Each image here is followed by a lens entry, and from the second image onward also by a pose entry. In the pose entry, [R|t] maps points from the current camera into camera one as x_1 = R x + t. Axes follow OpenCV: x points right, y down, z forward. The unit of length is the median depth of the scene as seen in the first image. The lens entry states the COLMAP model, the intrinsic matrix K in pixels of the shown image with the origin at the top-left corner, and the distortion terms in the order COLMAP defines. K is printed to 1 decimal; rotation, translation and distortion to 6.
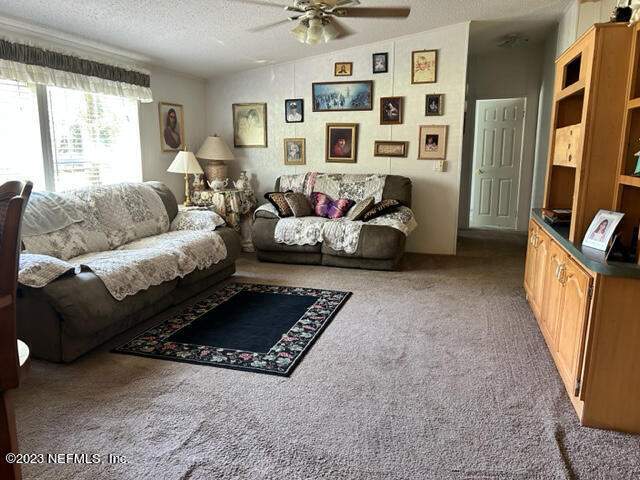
lens RADIAL K [[492.4, 0, 320.1], [0, 492.4, 242.1], [0, 0, 1]] dist [0.057618, -0.011356]
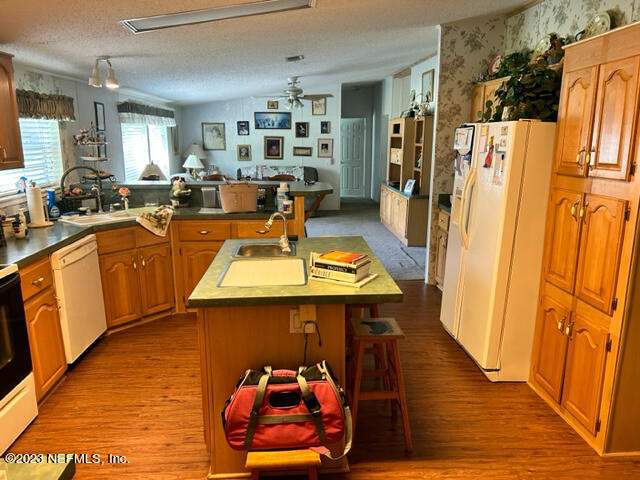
lens RADIAL K [[492.4, 0, 319.3], [0, 492.4, 240.6], [0, 0, 1]] dist [0.057618, -0.011356]
pose [[0.942916, -0.067501, 0.326119, -0.397330], [0.059276, 0.997624, 0.035104, 0.070526], [-0.327713, -0.013769, 0.944677, -0.688707]]
